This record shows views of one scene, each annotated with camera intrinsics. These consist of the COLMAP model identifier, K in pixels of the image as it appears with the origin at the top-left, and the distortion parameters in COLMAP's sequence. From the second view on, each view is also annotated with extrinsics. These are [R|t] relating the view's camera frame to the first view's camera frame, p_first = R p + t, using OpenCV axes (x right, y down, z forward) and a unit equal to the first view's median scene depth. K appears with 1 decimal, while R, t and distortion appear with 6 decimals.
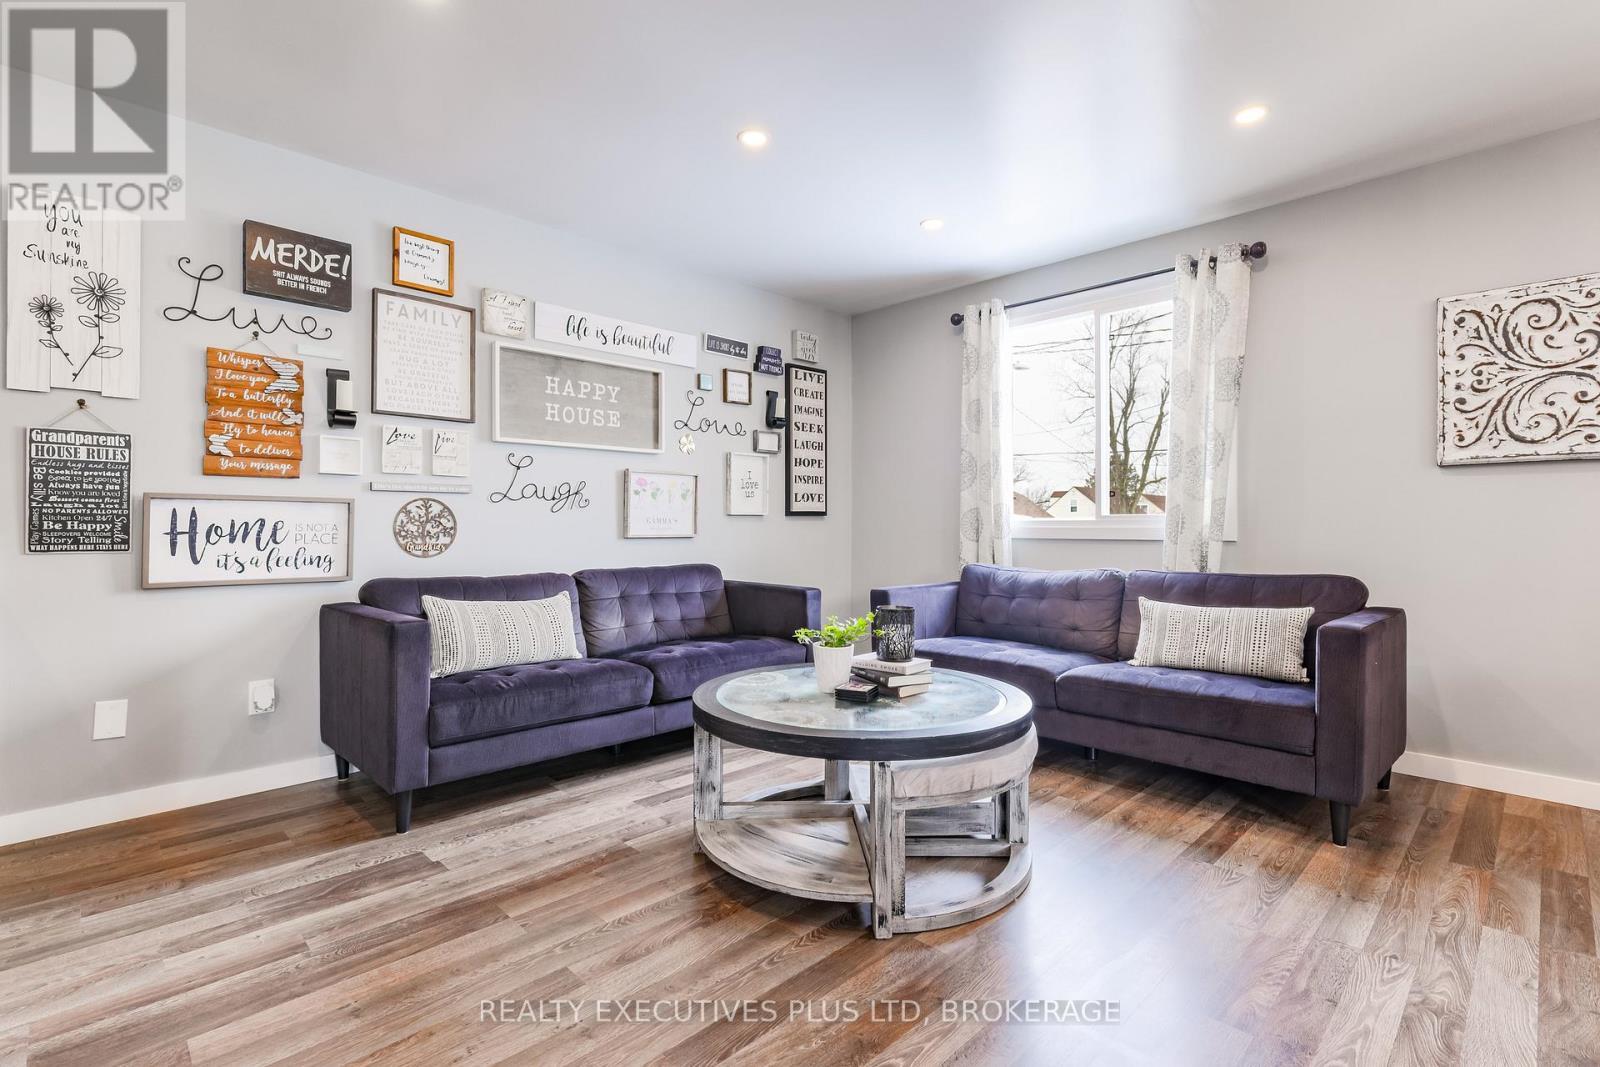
lens RADIAL K [[736.0, 0, 797.4], [0, 736.0, 497.5], [0, 0, 1]] dist [0.002098, -0.000260]
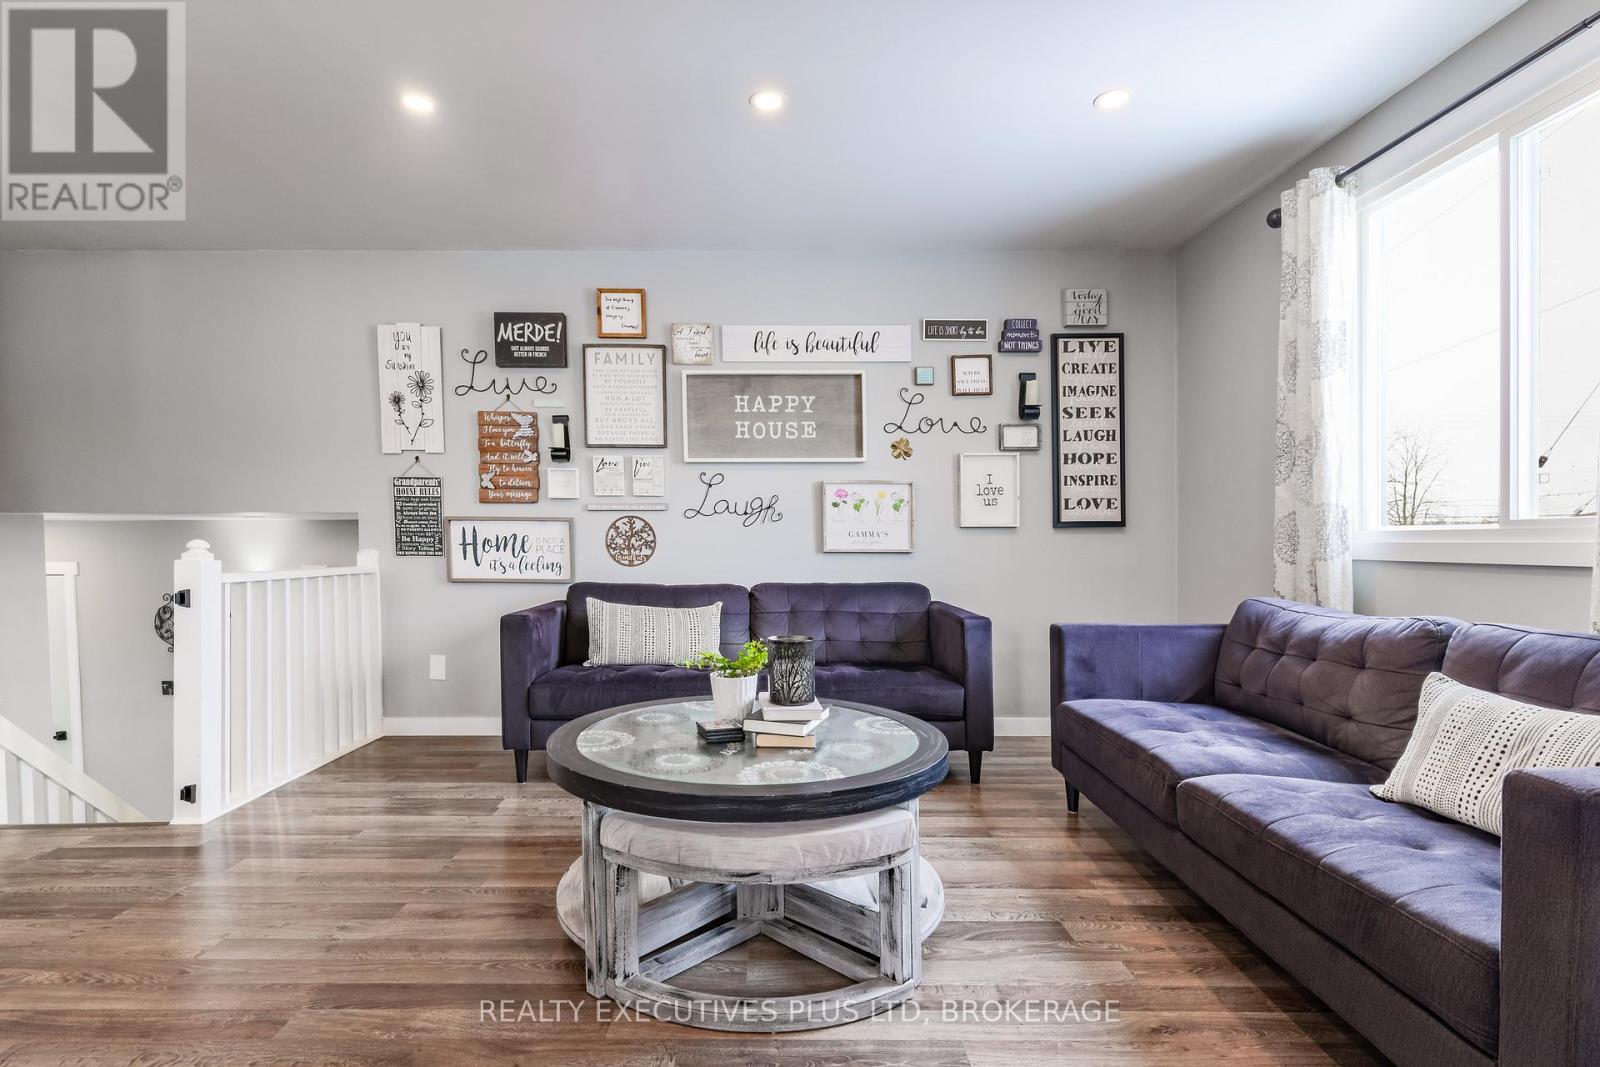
lens RADIAL K [[781.7, 0, 798.0], [0, 781.7, 542.8], [0, 0, 1]] dist [0.004630, 0.000239]
pose [[0.716273, 0.002214, -0.697816, 0.540850], [0.025471, 0.999246, 0.029316, 0.013791], [0.697355, -0.038772, 0.715677, 0.287294]]
